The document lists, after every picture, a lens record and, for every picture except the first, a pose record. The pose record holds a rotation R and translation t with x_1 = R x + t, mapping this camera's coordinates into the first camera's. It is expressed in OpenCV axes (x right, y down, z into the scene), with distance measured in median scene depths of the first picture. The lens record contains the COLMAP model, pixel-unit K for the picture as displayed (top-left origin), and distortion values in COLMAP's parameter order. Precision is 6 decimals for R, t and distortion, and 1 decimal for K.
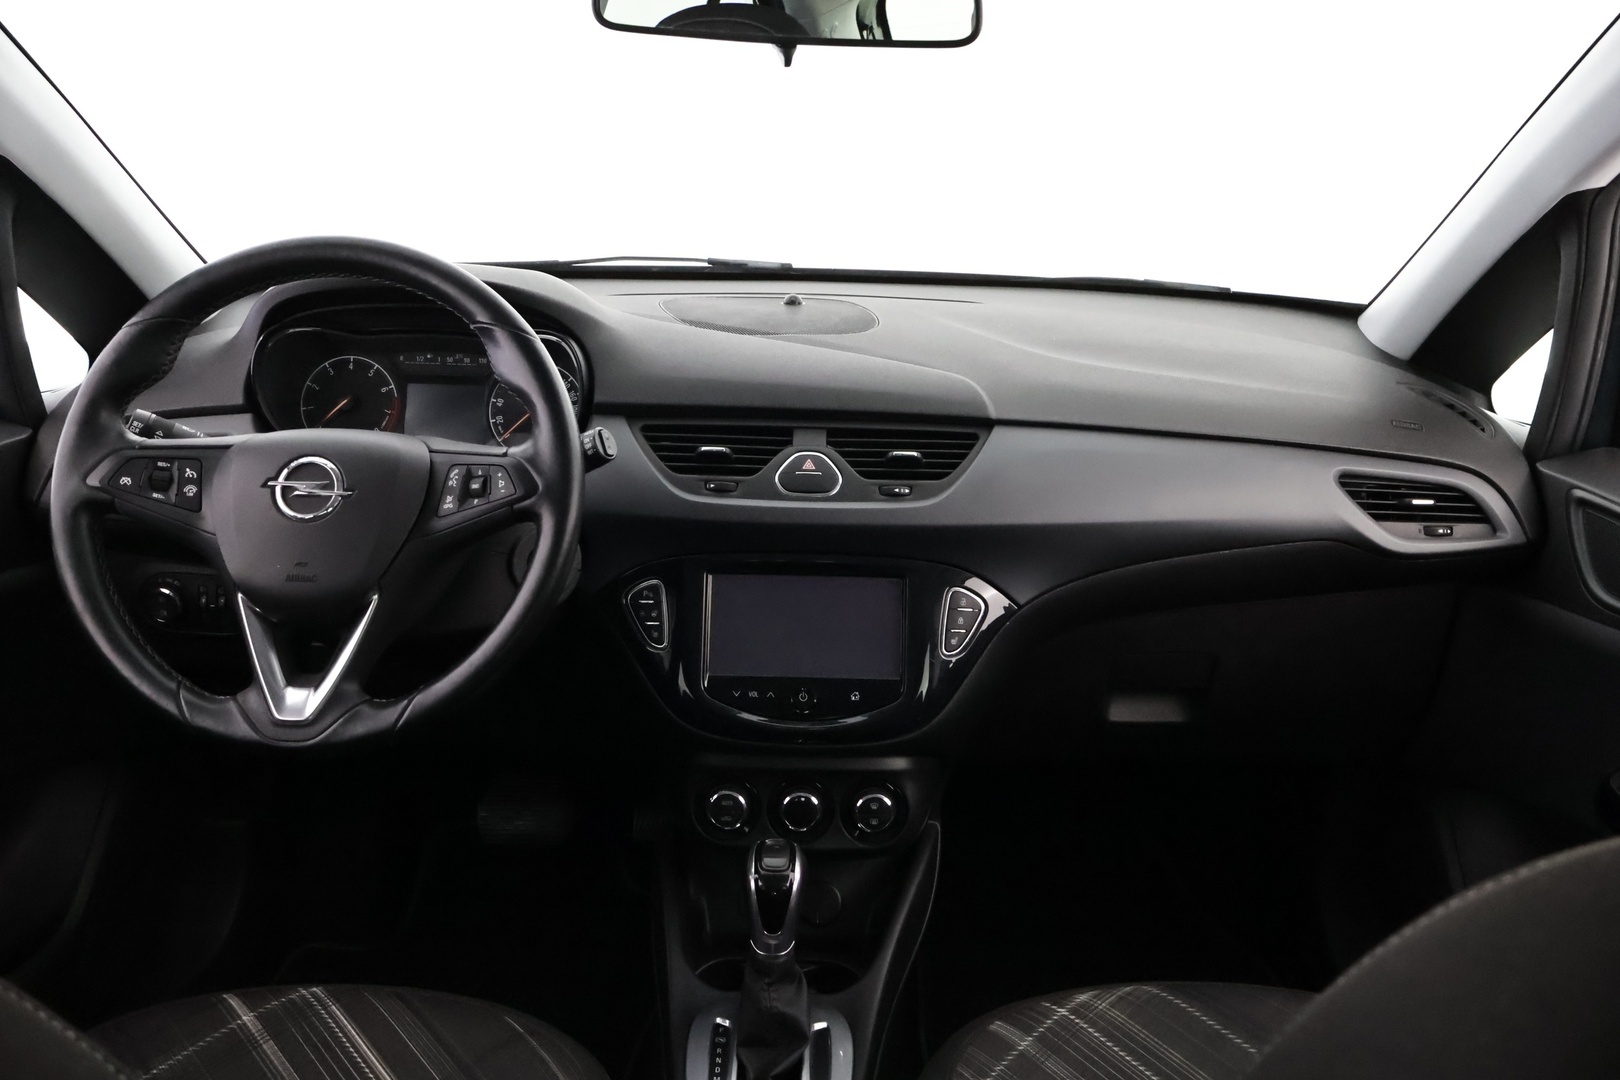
lens RADIAL K [[1488.6, 0, 810.0], [0, 1488.6, 540.0], [0, 0, 1]] dist [-0.014438, -0.005413]
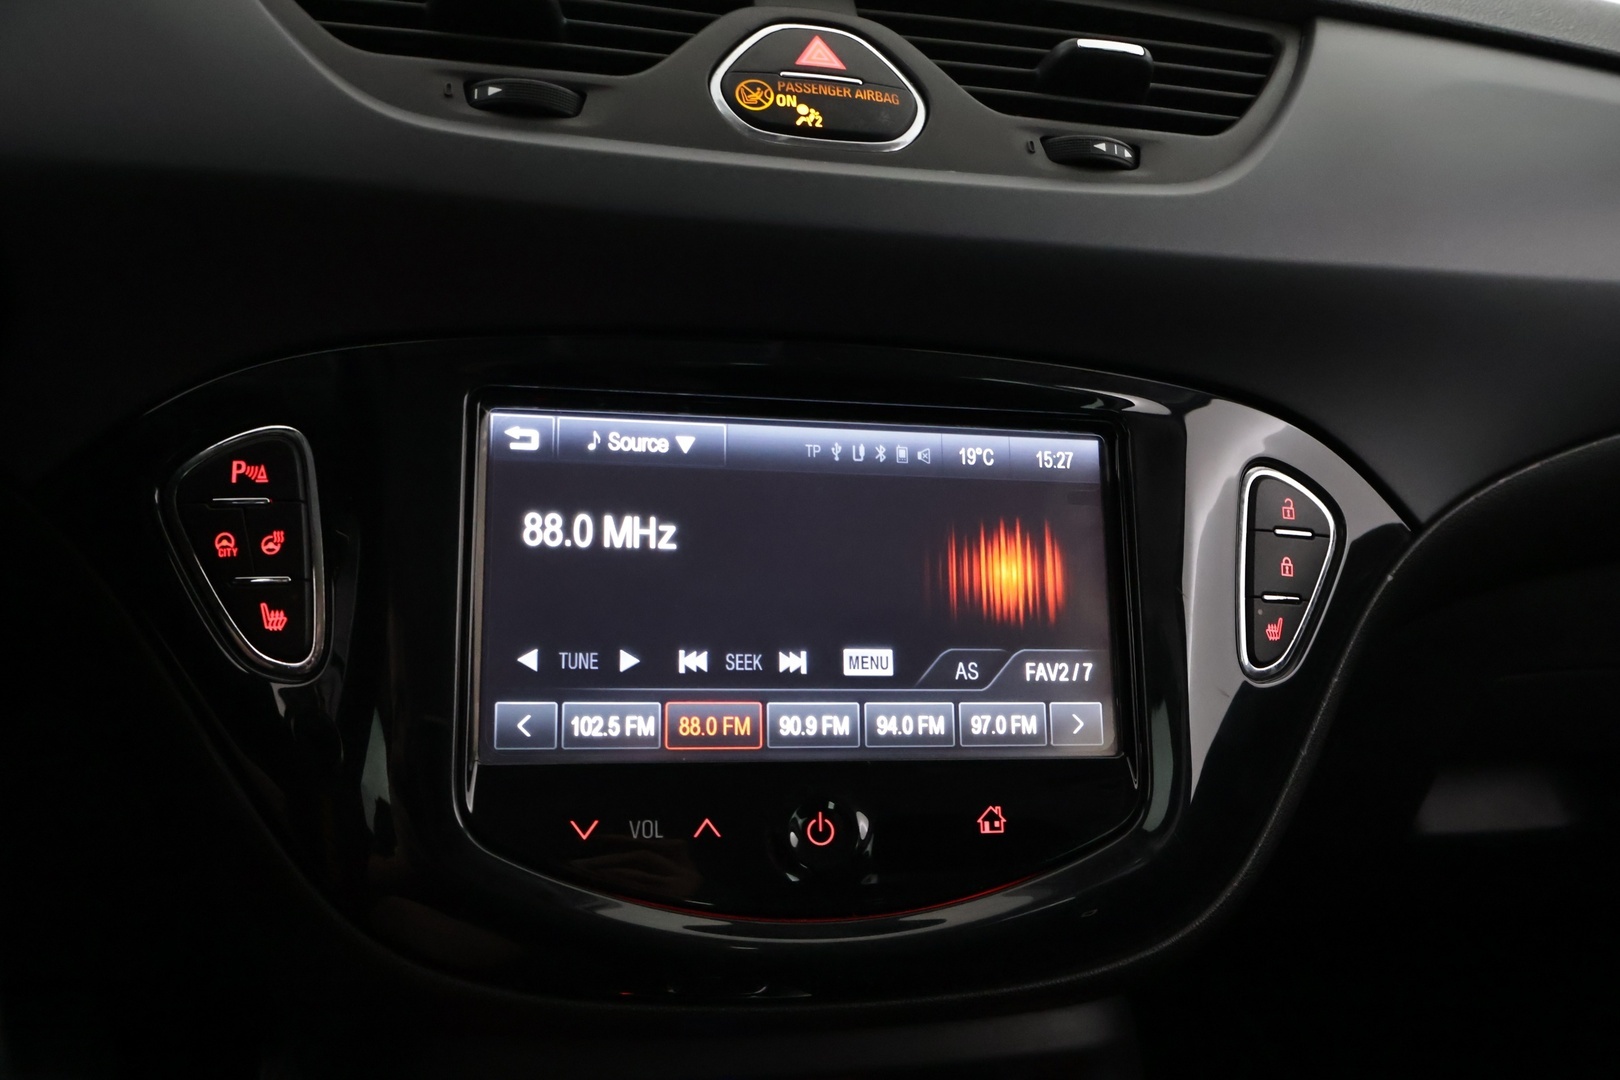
lens RADIAL K [[1488.6, 0, 810.0], [0, 1488.6, 540.0], [0, 0, 1]] dist [-0.014438, -0.005413]
pose [[0.963540, 0.004403, 0.267527, -0.082979], [0.004606, 0.999443, -0.033038, 0.058291], [-0.267524, 0.033065, 0.962984, 0.714886]]
